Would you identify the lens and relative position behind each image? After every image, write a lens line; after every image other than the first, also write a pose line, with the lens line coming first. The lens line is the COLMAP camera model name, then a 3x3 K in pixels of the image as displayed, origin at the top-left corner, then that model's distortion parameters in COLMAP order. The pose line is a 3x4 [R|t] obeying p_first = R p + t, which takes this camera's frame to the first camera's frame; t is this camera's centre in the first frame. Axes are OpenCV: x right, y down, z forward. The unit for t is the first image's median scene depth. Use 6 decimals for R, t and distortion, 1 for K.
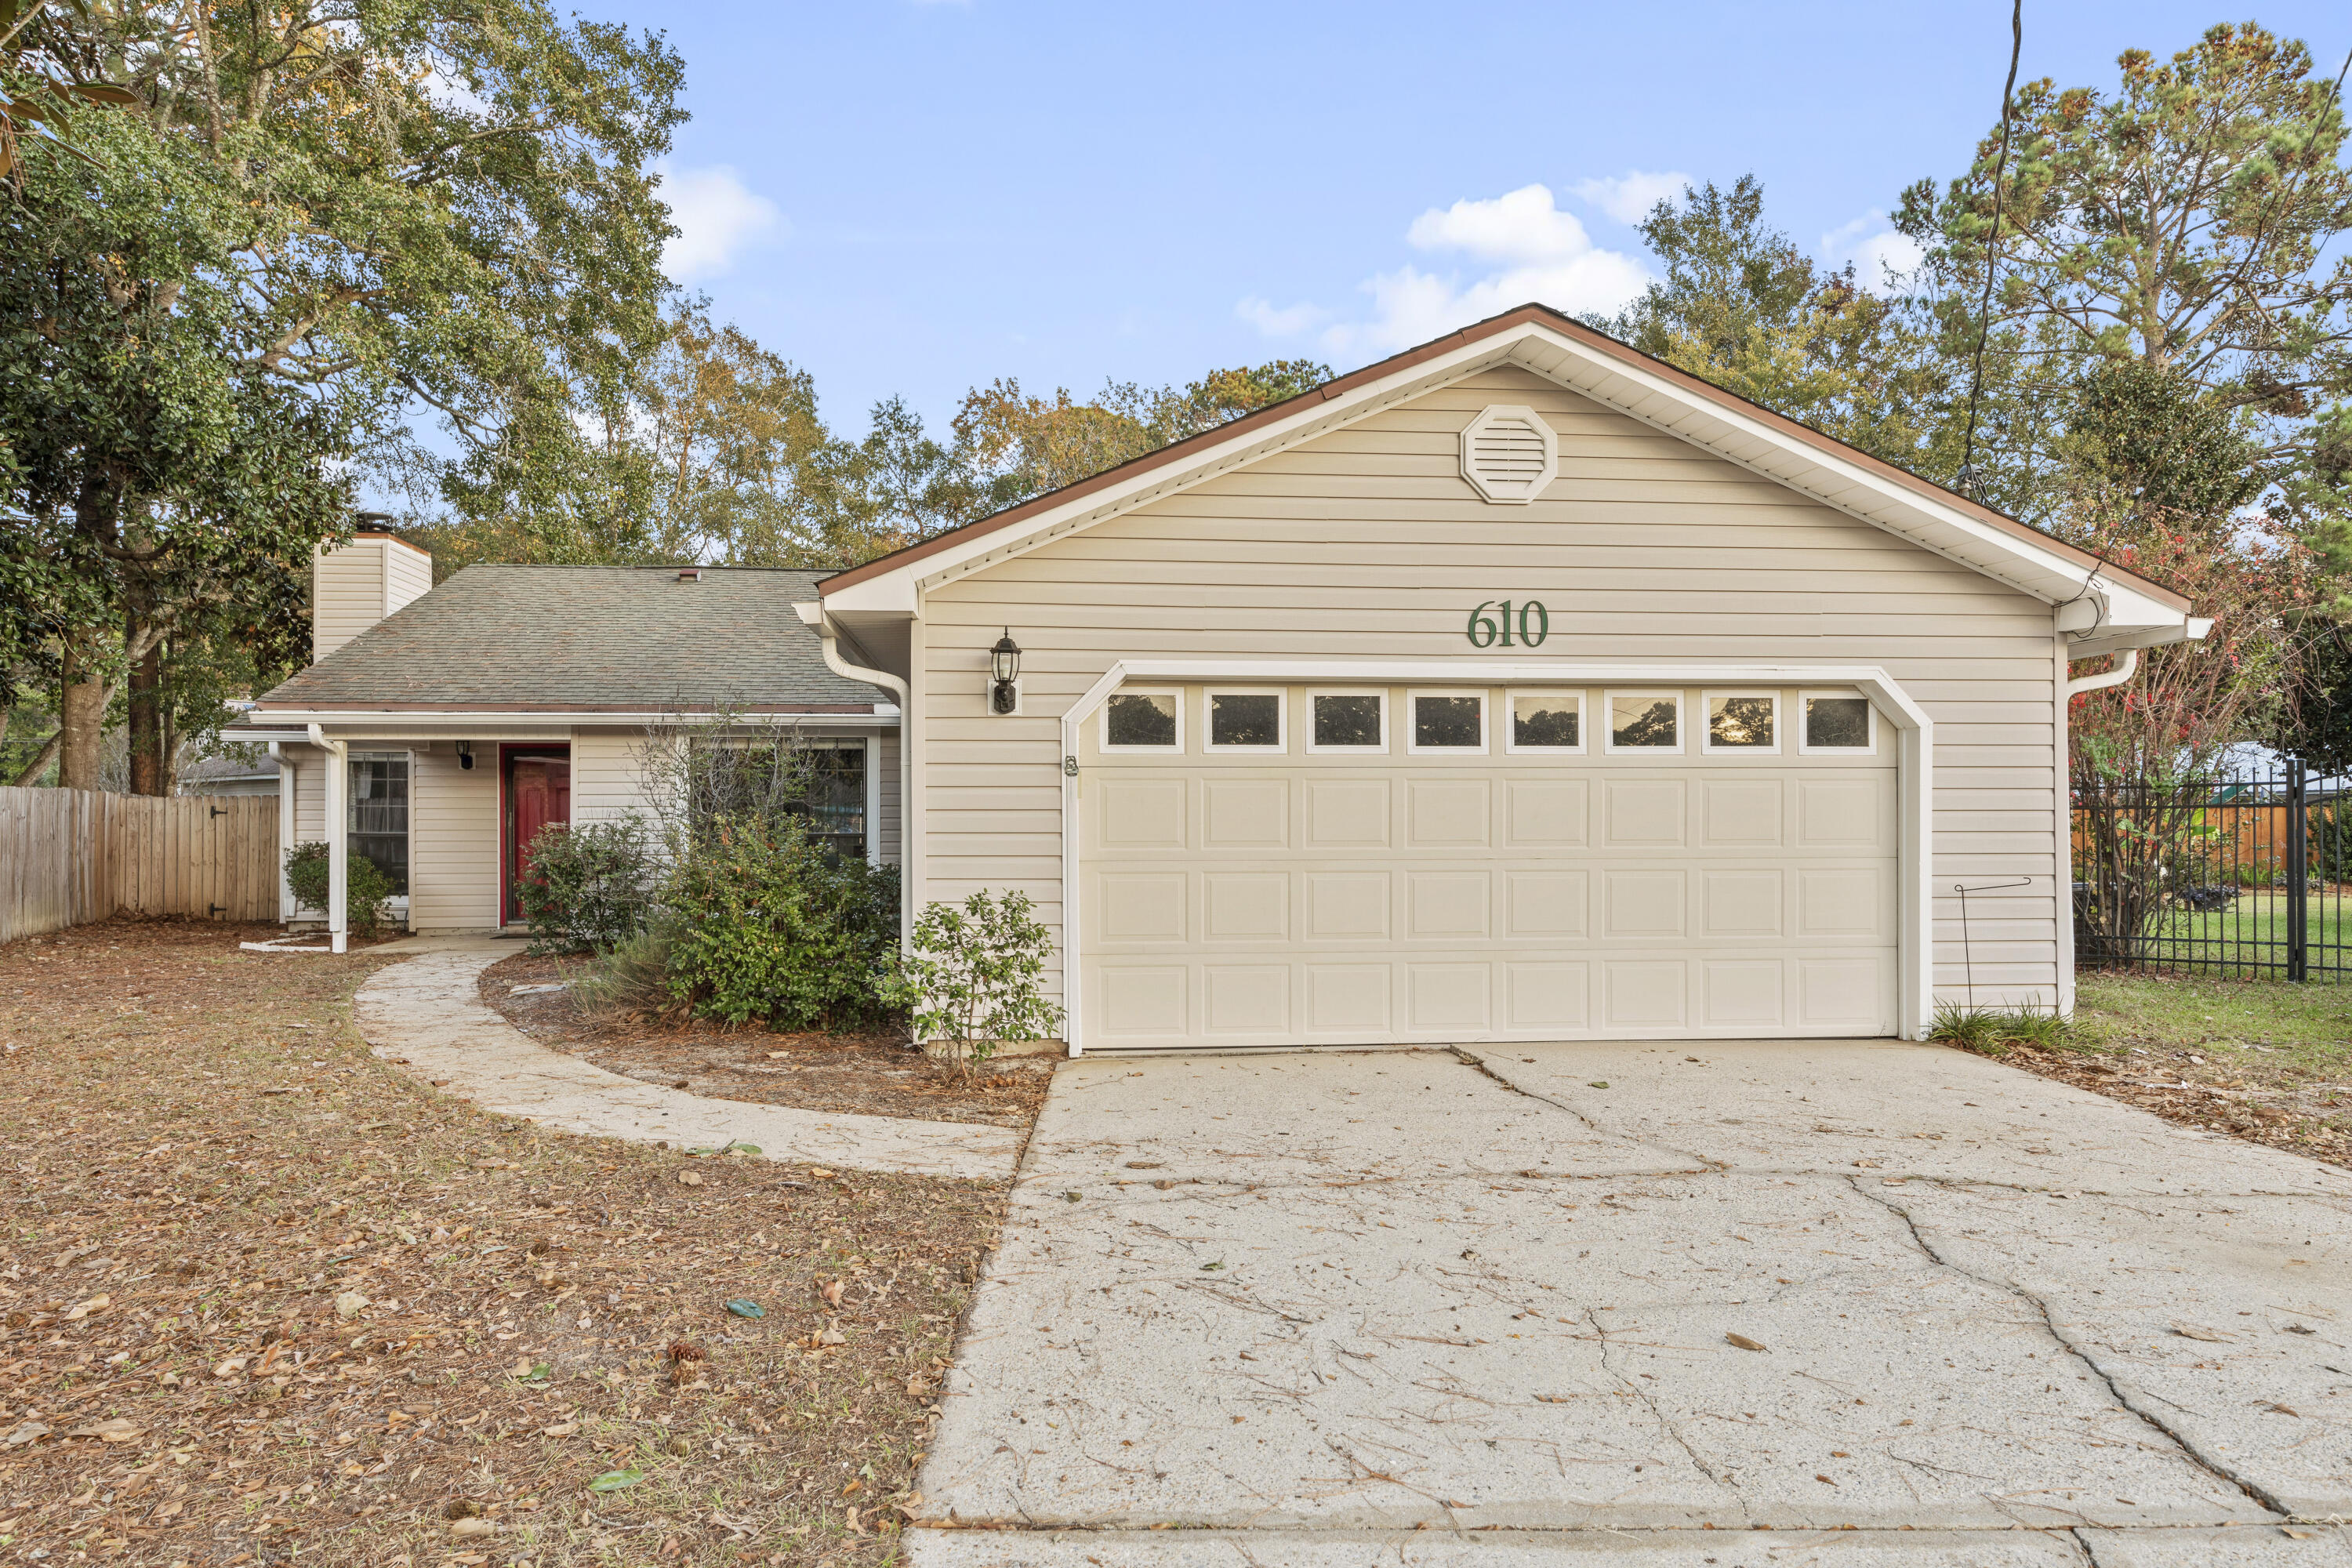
lens RADIAL K [[1439.9, 0, 1183.5], [0, 1439.9, 822.3], [0, 0, 1]] dist [0.005266, -0.001073]
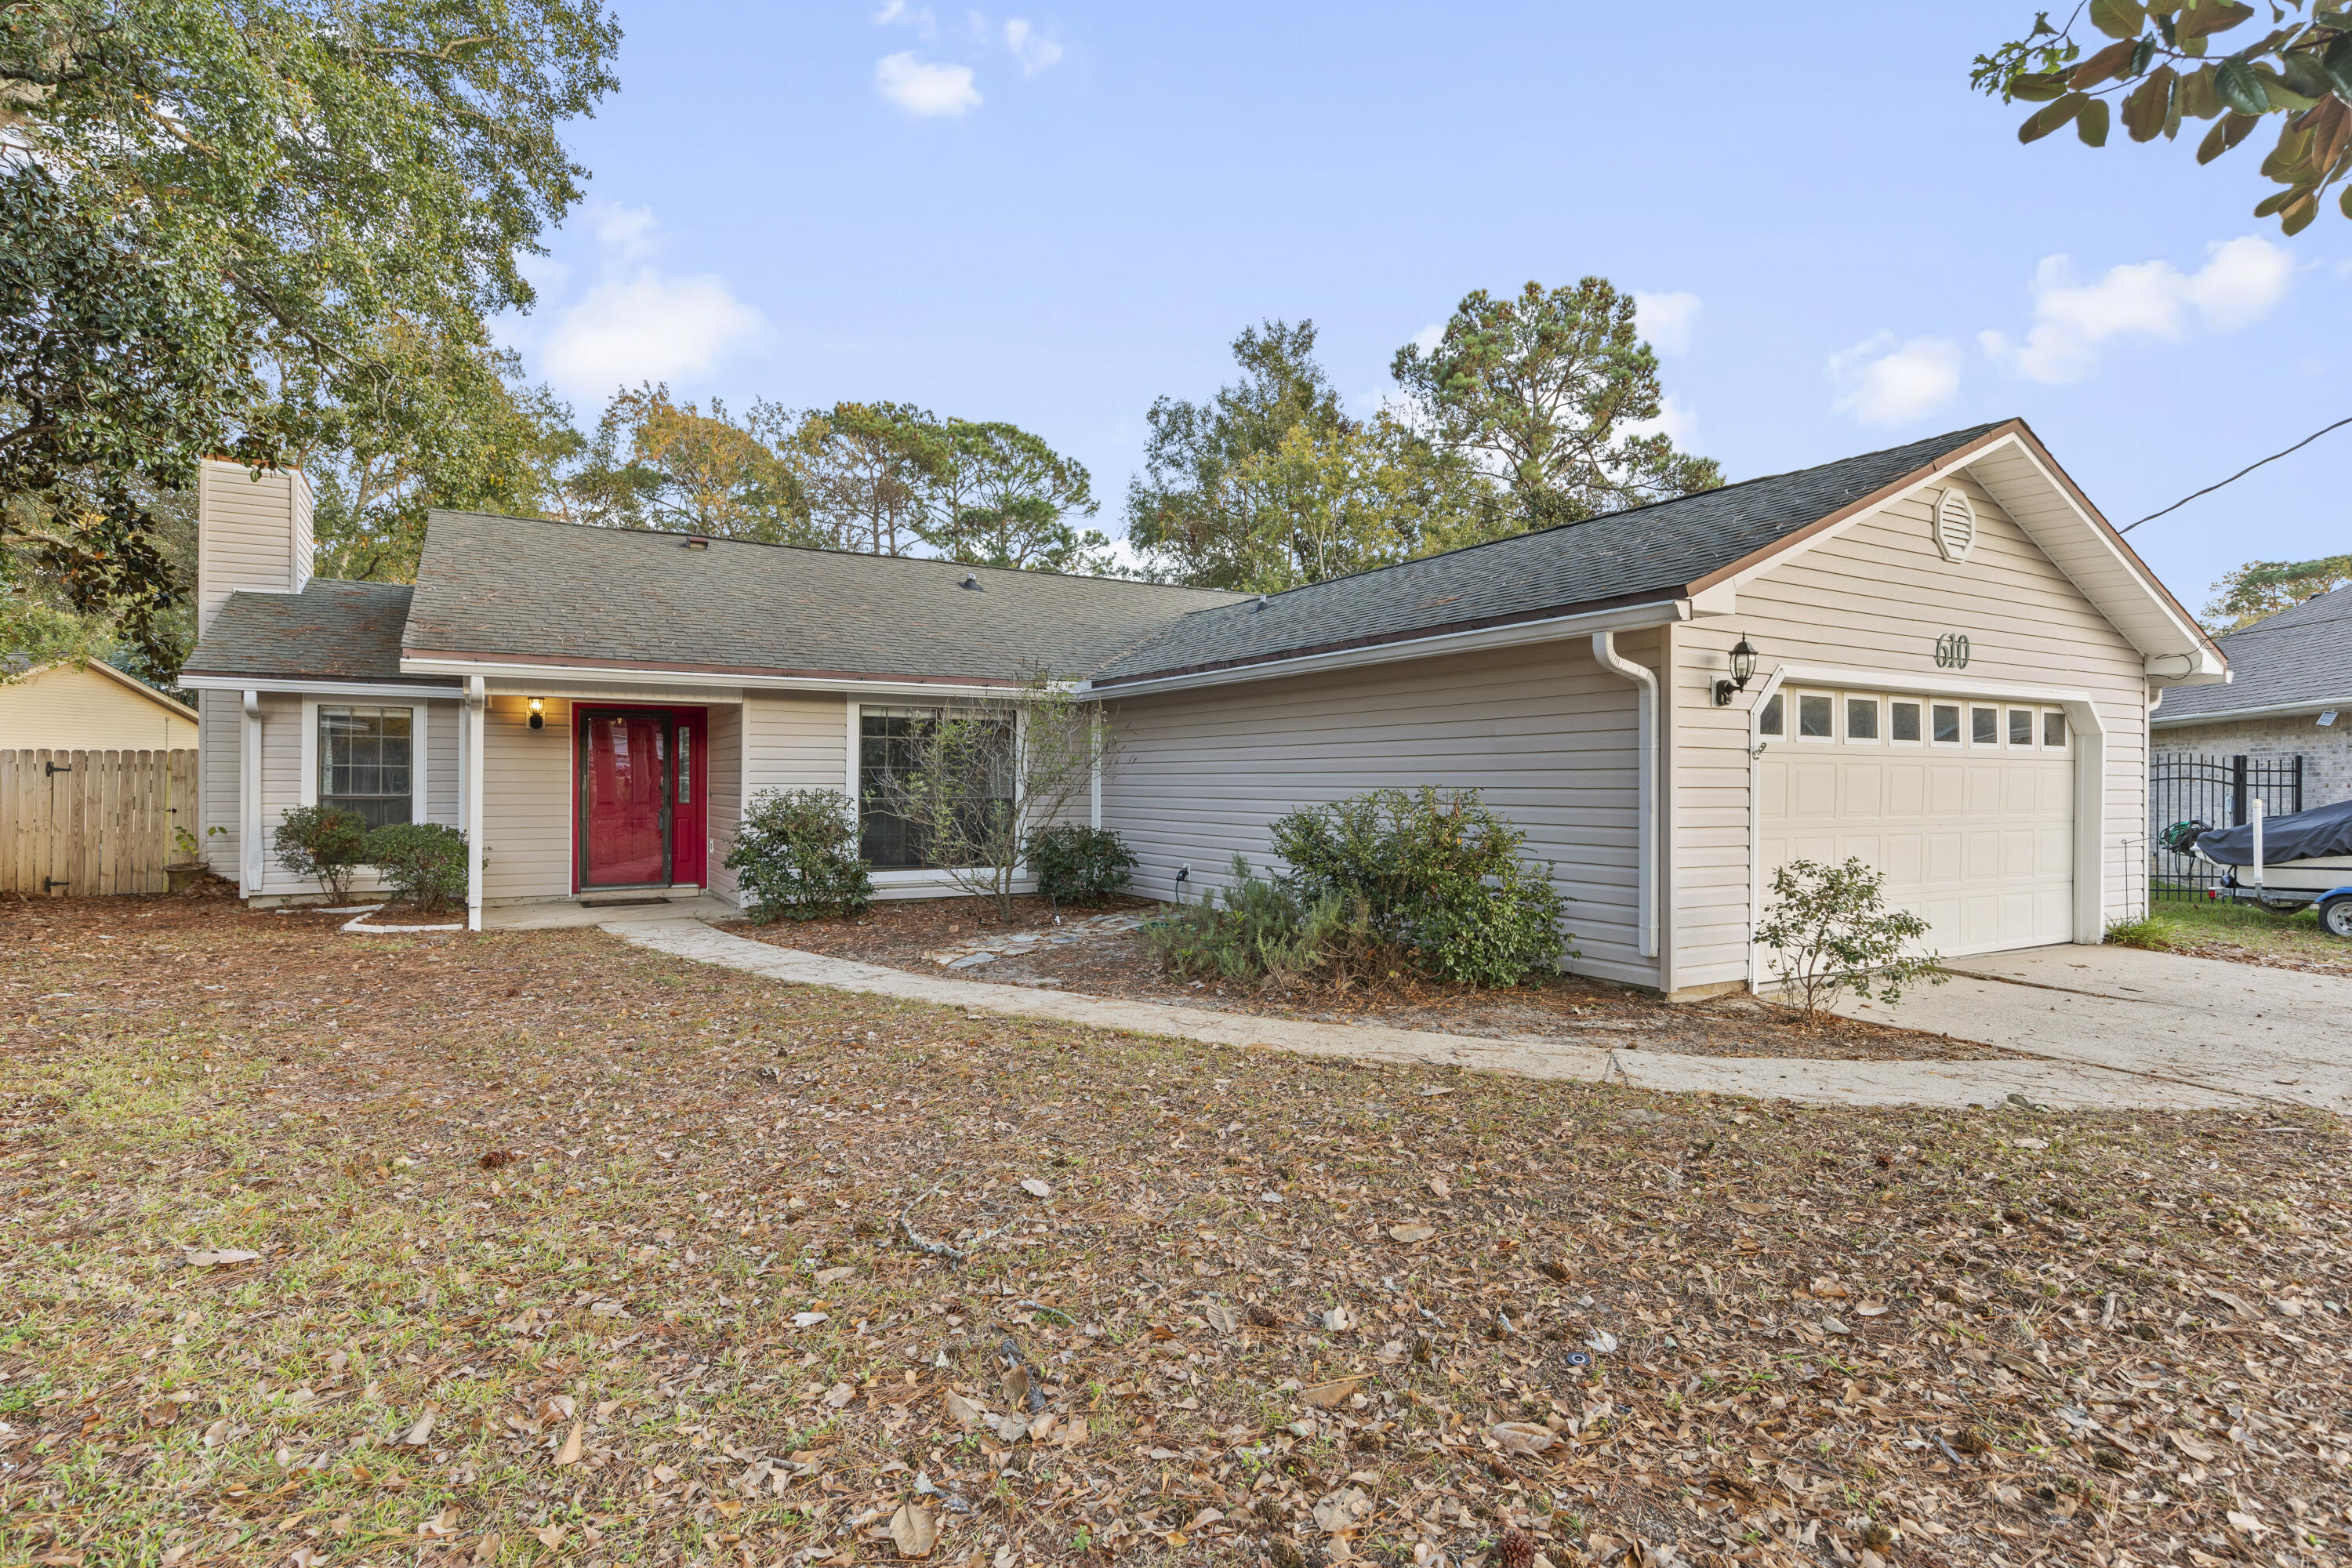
lens RADIAL K [[1120.1, 0, 1176.0], [0, 1120.1, 784.0], [0, 0, 1]] dist [0.004738, 0.000009]
pose [[0.913395, 0.005615, 0.407035, -0.356193], [-0.006840, 0.999975, 0.001554, -0.003962], [-0.407017, -0.004203, 0.913411, 0.136786]]
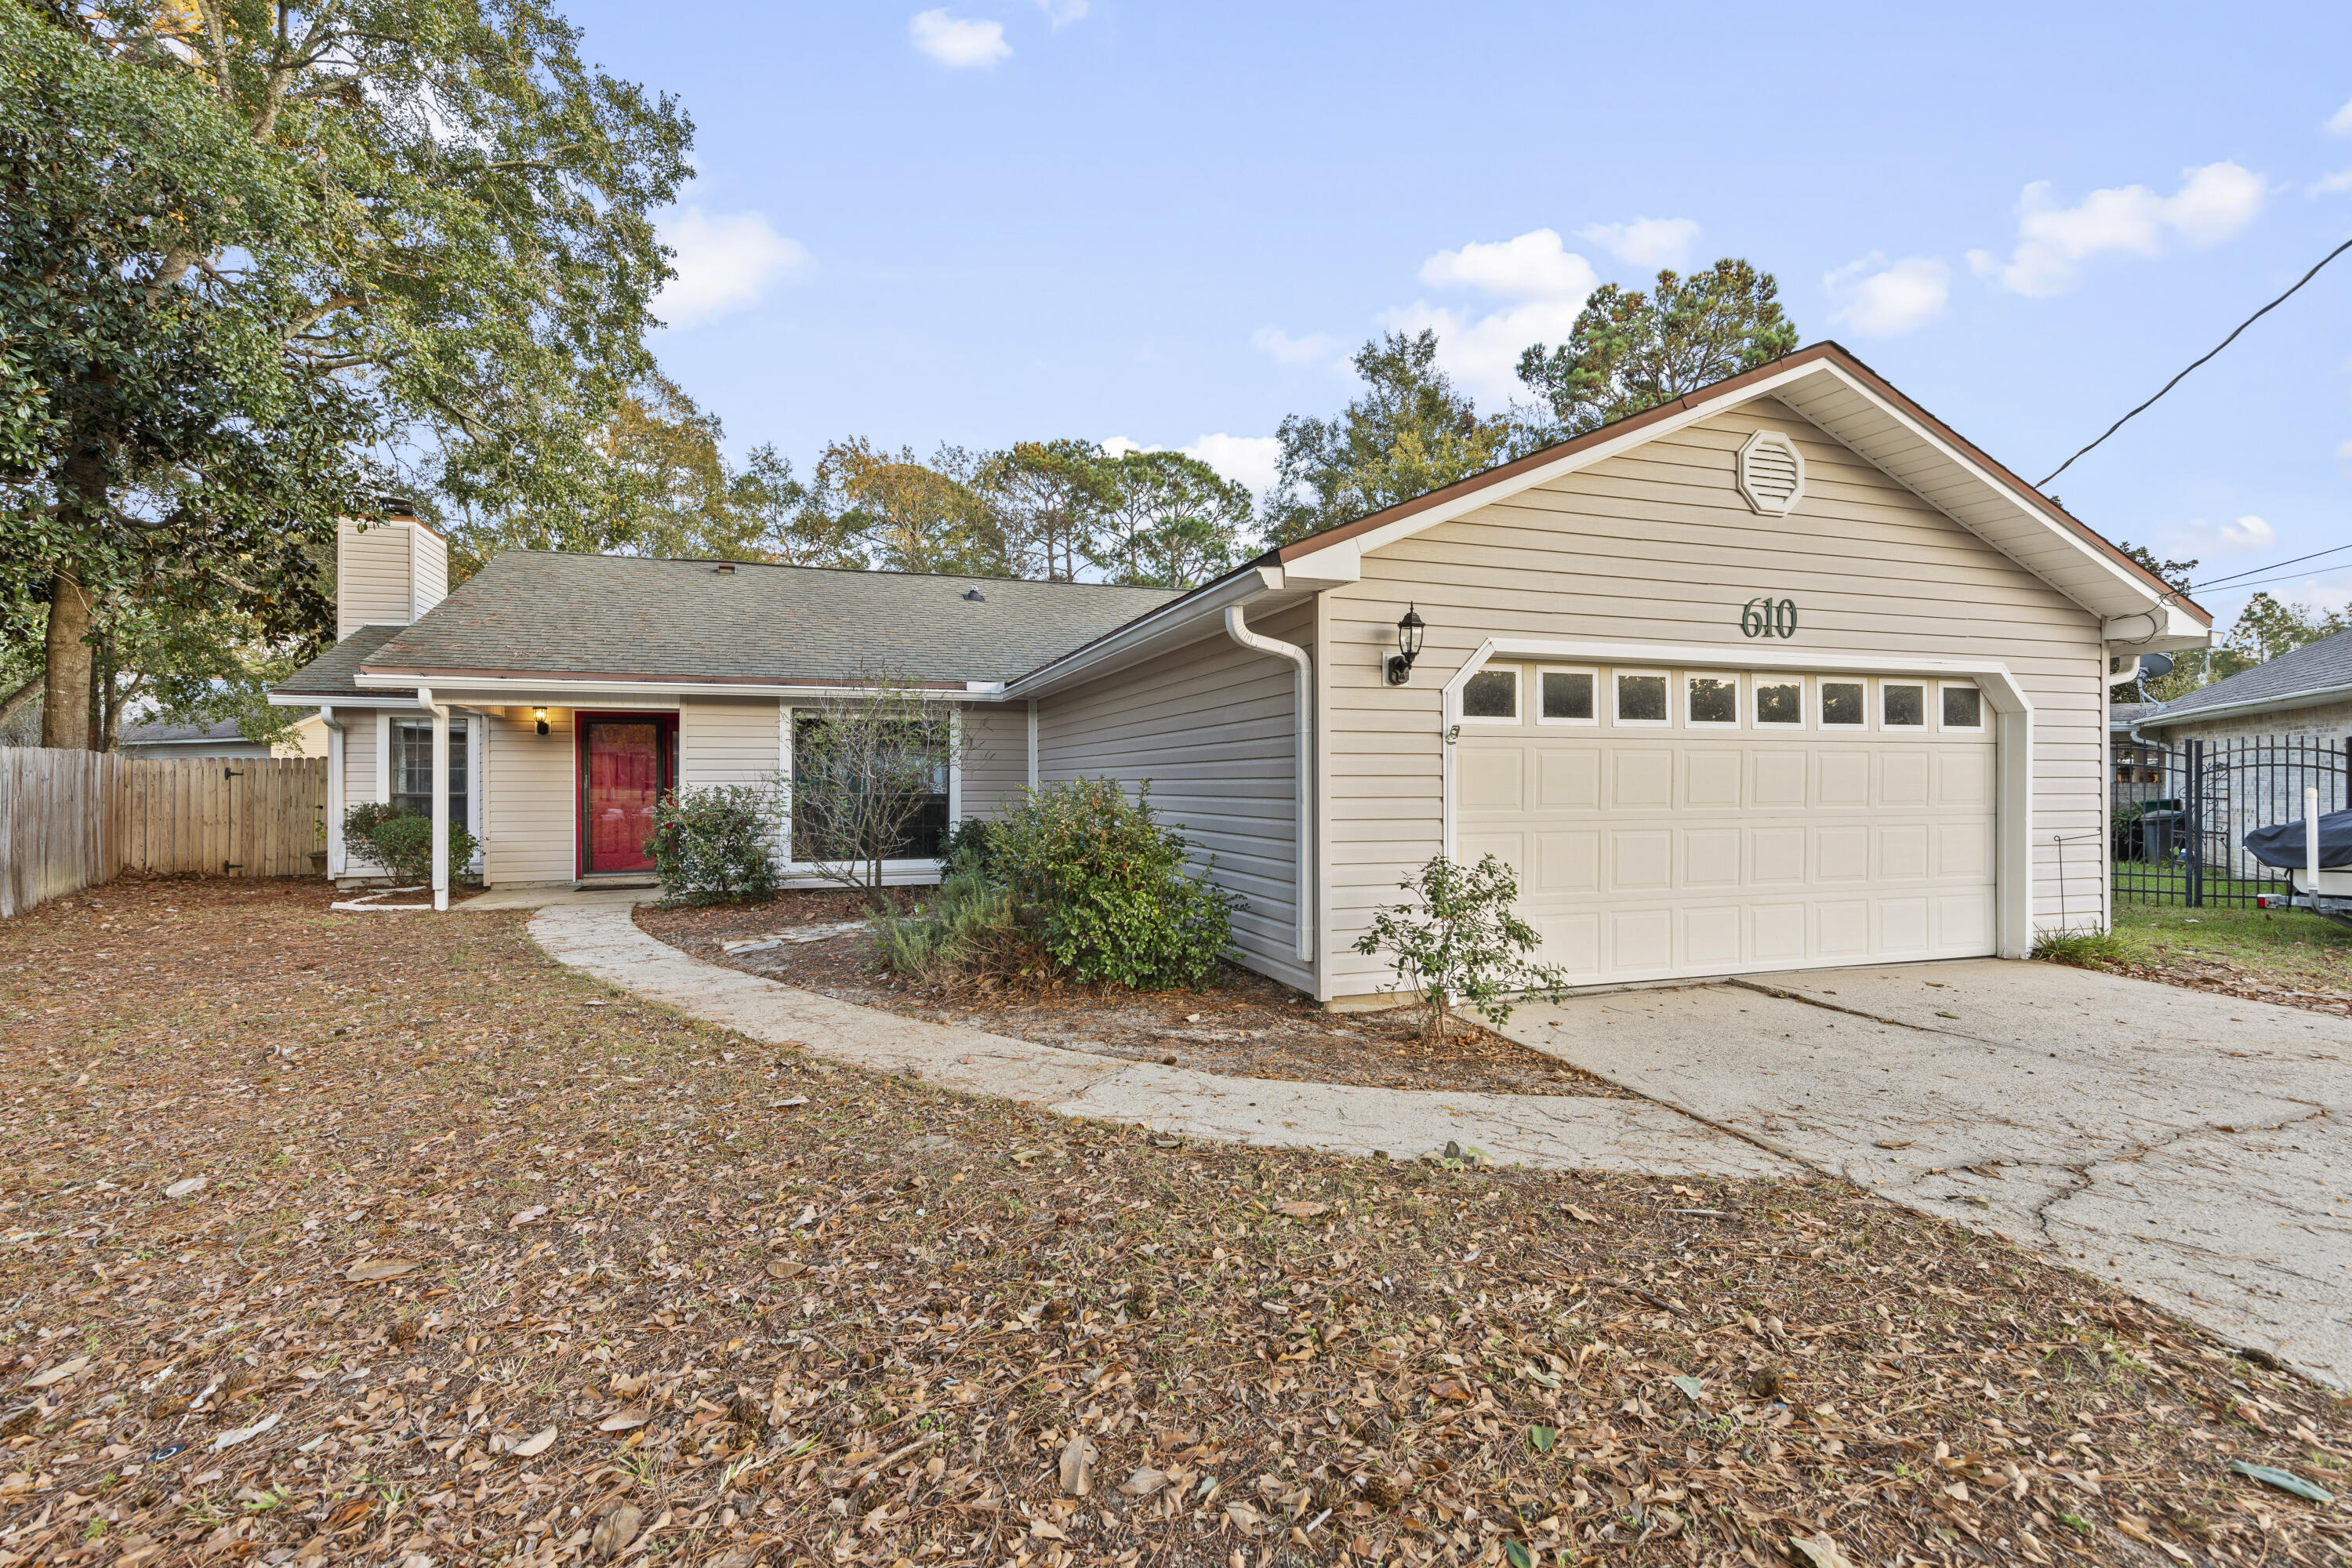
lens RADIAL K [[1035.9, 0, 1176.0], [0, 1035.9, 784.0], [0, 0, 1]] dist [0.004107, 0.000613]
pose [[0.974803, -0.000186, 0.223068, -0.178446], [-0.000415, 0.999996, 0.002648, -0.001799], [-0.223068, -0.002673, 0.974799, 0.116061]]
